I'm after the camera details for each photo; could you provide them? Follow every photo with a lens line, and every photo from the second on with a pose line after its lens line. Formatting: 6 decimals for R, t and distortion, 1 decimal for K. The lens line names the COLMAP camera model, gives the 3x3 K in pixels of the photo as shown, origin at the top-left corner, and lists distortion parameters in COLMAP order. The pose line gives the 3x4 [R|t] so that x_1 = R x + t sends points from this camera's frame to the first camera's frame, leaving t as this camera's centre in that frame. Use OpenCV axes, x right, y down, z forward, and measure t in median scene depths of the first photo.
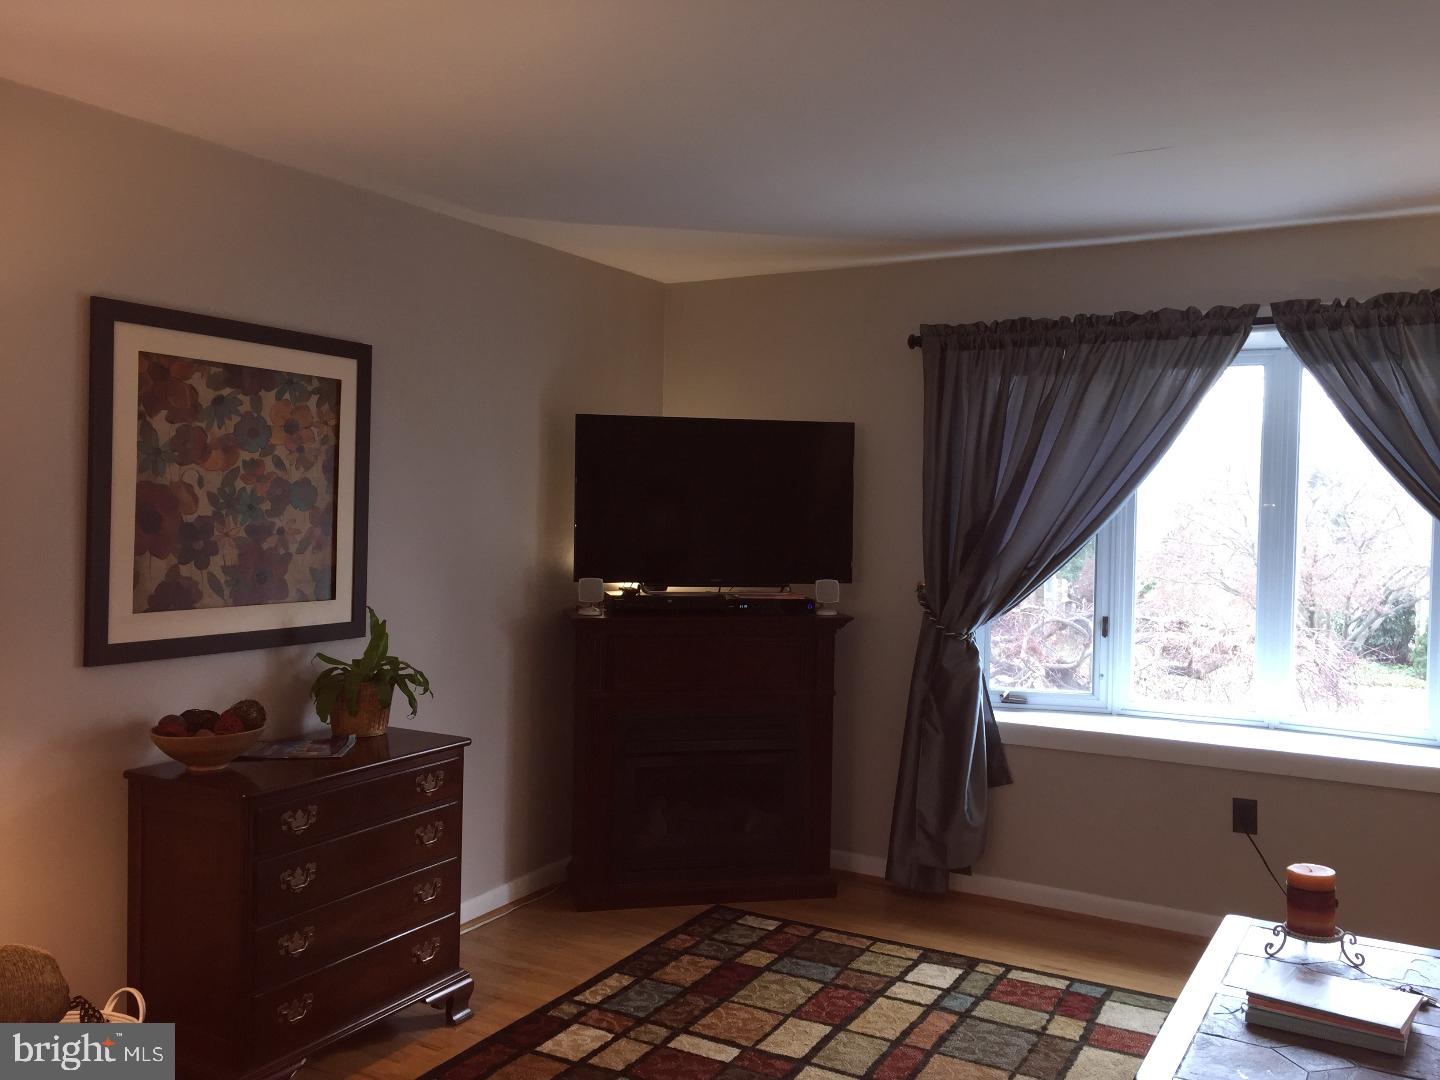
lens RADIAL K [[1231.3, 0, 720.1], [0, 1231.3, 539.9], [0, 0, 1]] dist [0.081971, -0.093197]
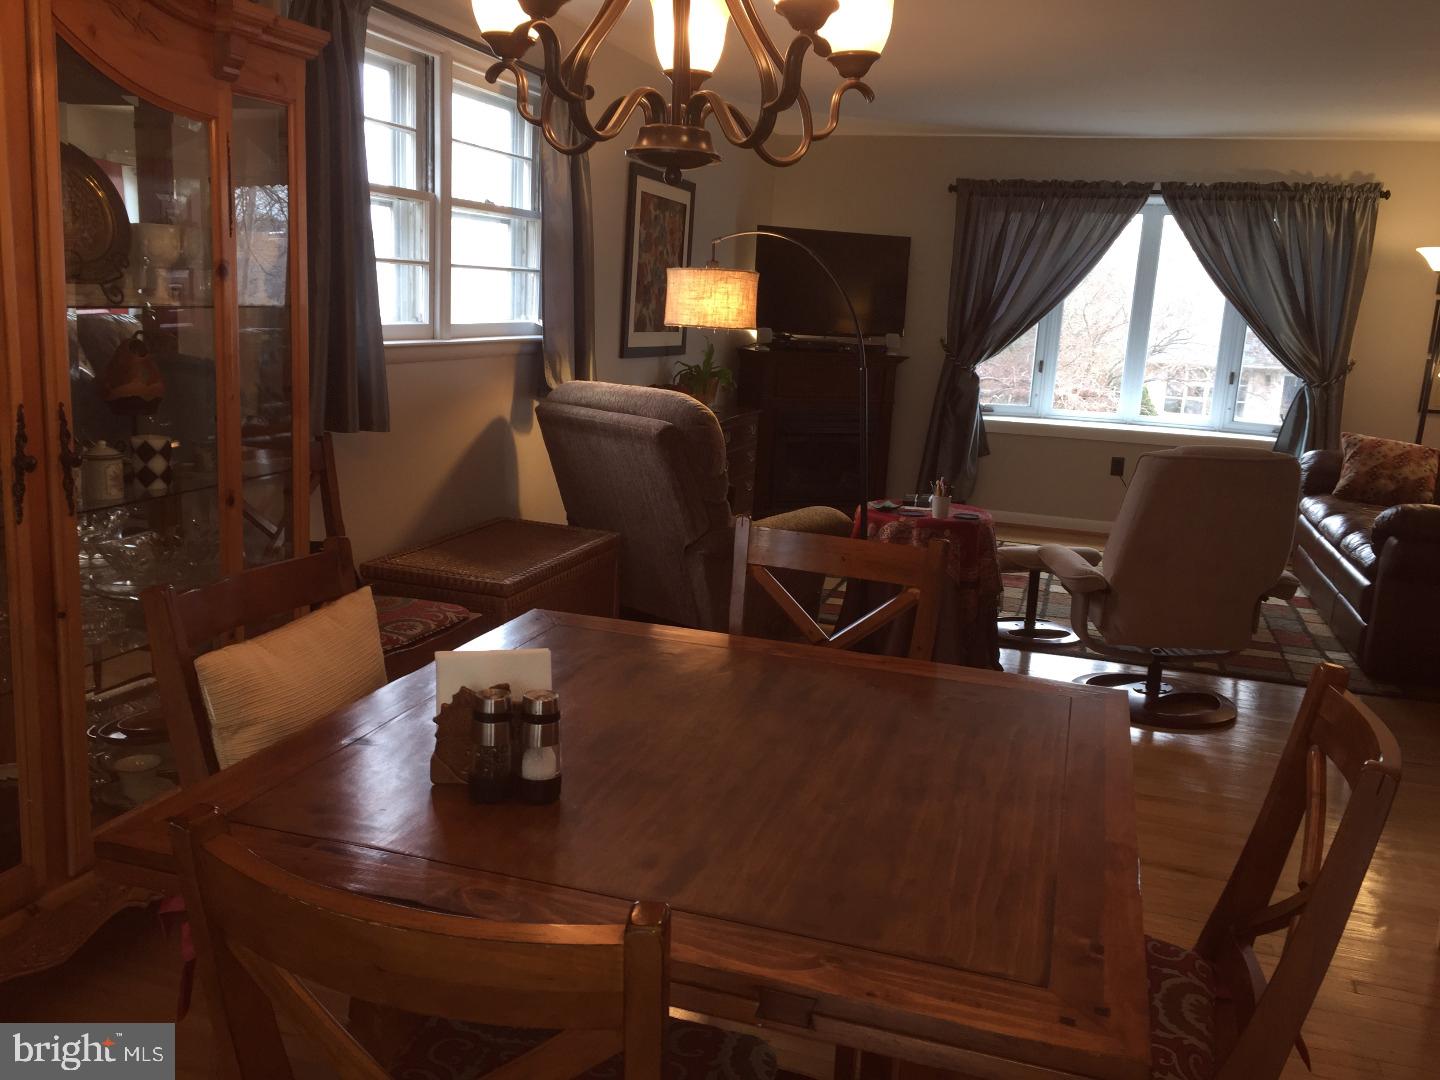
lens RADIAL K [[1231.3, 0, 720.9], [0, 1231.3, 540.2], [0, 0, 1]] dist [0.081971, -0.093197]
pose [[0.976814, -0.004819, 0.214037, -0.524713], [-0.031875, 0.985331, 0.167653, 0.036167], [-0.211705, -0.170588, 0.962331, -0.638371]]
